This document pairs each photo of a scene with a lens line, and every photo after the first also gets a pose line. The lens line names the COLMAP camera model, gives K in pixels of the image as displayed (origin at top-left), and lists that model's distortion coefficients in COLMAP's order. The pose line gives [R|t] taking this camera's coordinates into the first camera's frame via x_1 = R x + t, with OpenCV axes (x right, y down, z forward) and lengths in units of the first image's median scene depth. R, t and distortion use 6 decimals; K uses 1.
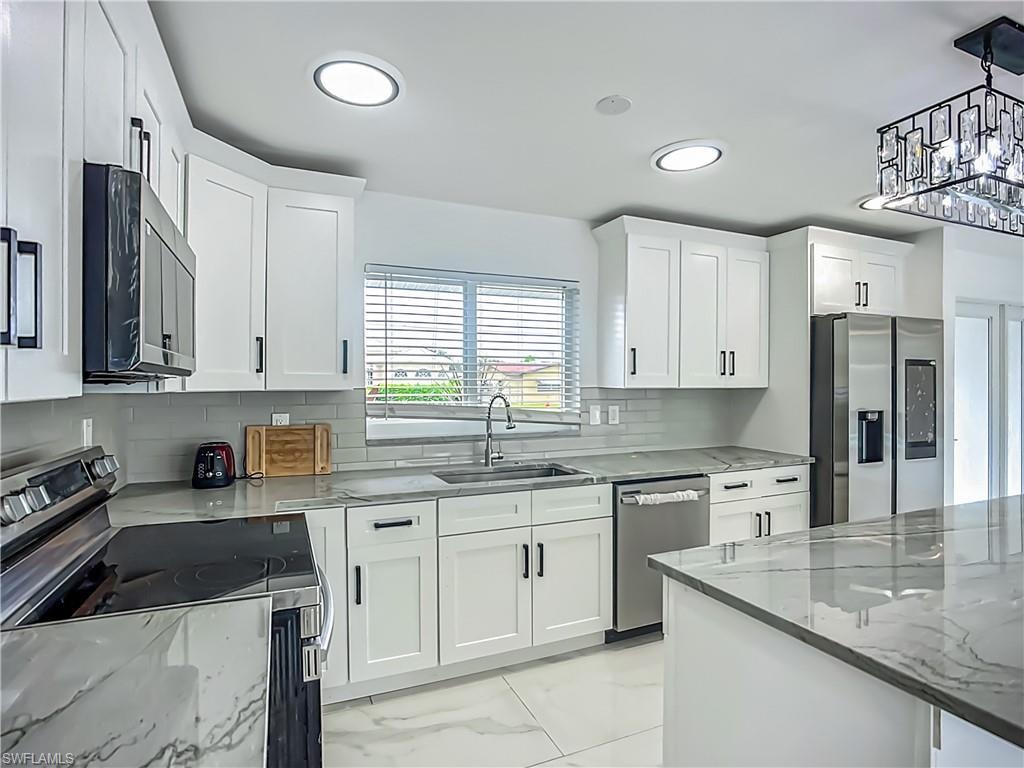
lens RADIAL K [[539.0, 0, 511.9], [0, 539.0, 385.6], [0, 0, 1]] dist [-0.010651, -0.005627]
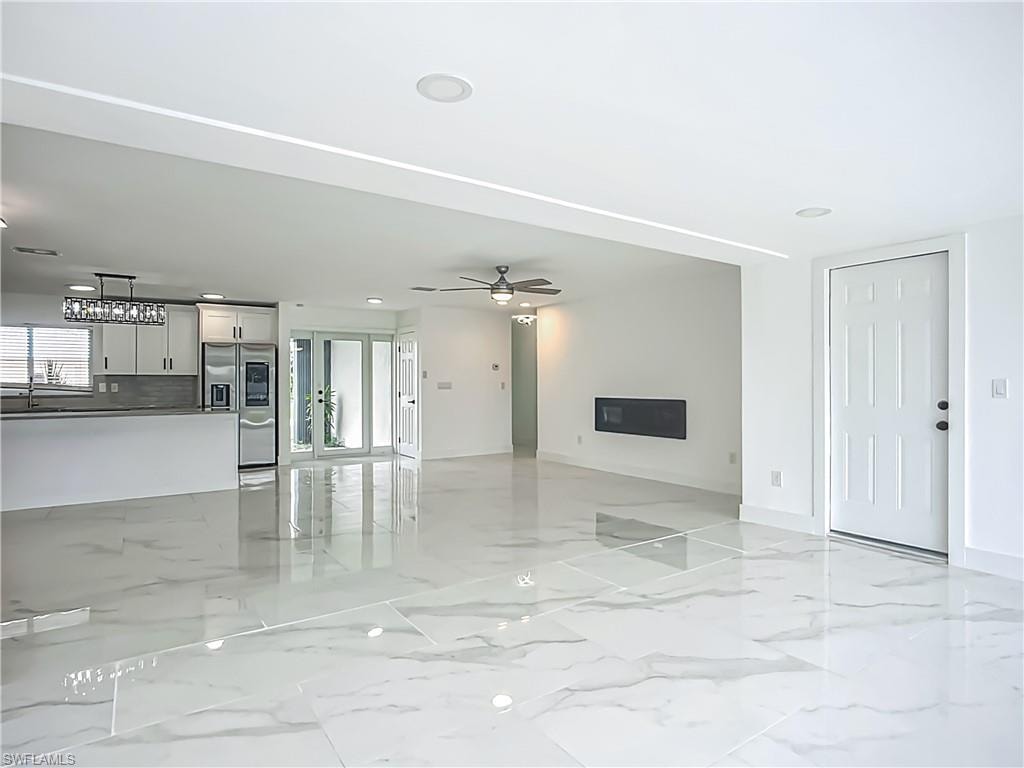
lens RADIAL K [[539.0, 0, 498.0], [0, 539.0, 392.3], [0, 0, 1]] dist [-0.010651, -0.005627]
pose [[0.984949, -0.006887, 0.172708, 1.567765], [0.004400, 0.999881, 0.014777, 0.057020], [-0.172789, -0.013795, 0.984862, -1.617843]]
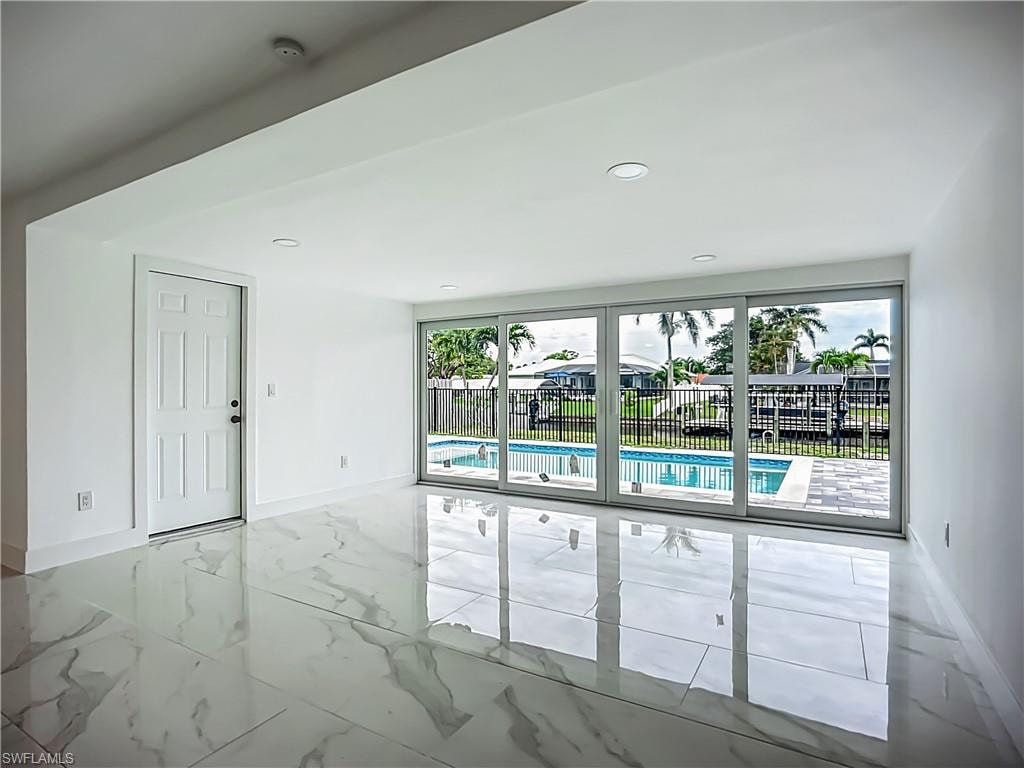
lens RADIAL K [[539.0, 0, 520.6], [0, 539.0, 384.0], [0, 0, 1]] dist [-0.010651, -0.005627]
pose [[-0.597412, -0.000892, 0.801934, 1.025664], [-0.004550, 0.999987, -0.002278, 0.051453], [-0.801921, -0.005009, -0.597409, -0.391792]]
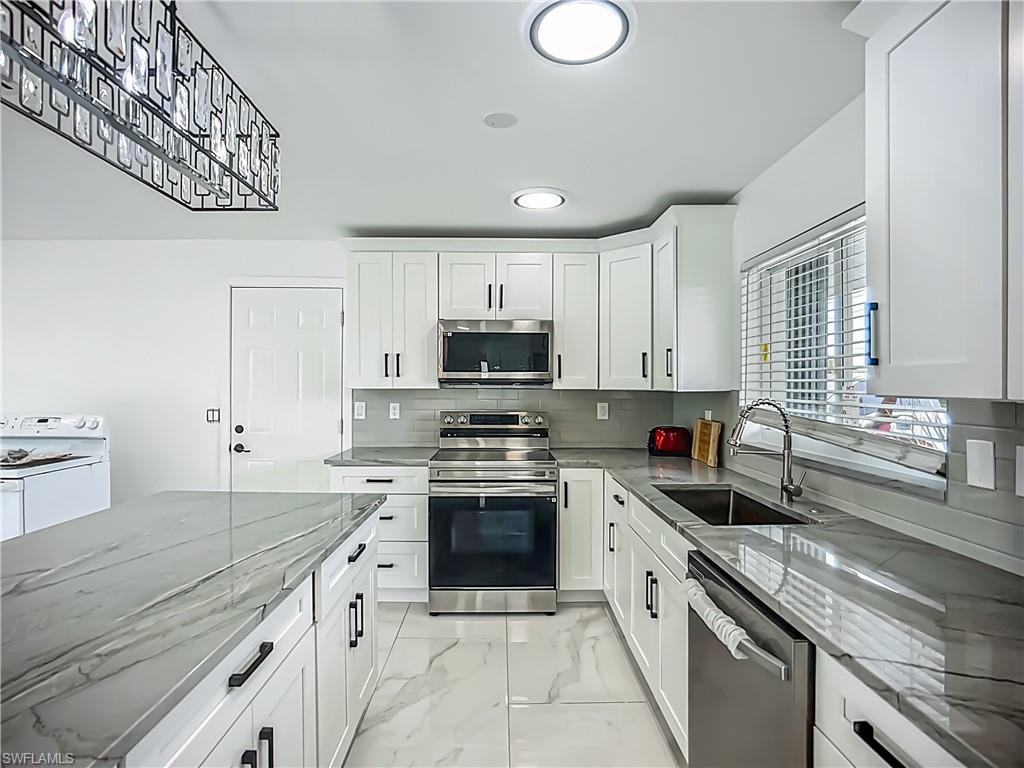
lens RADIAL K [[539.0, 0, 503.8], [0, 539.0, 389.6], [0, 0, 1]] dist [-0.010651, -0.005627]
pose [[-0.390683, 0.008834, -0.920483, 0.779145], [-0.005224, 0.999917, 0.011814, -0.005284], [0.920510, 0.009424, -0.390604, 0.957316]]
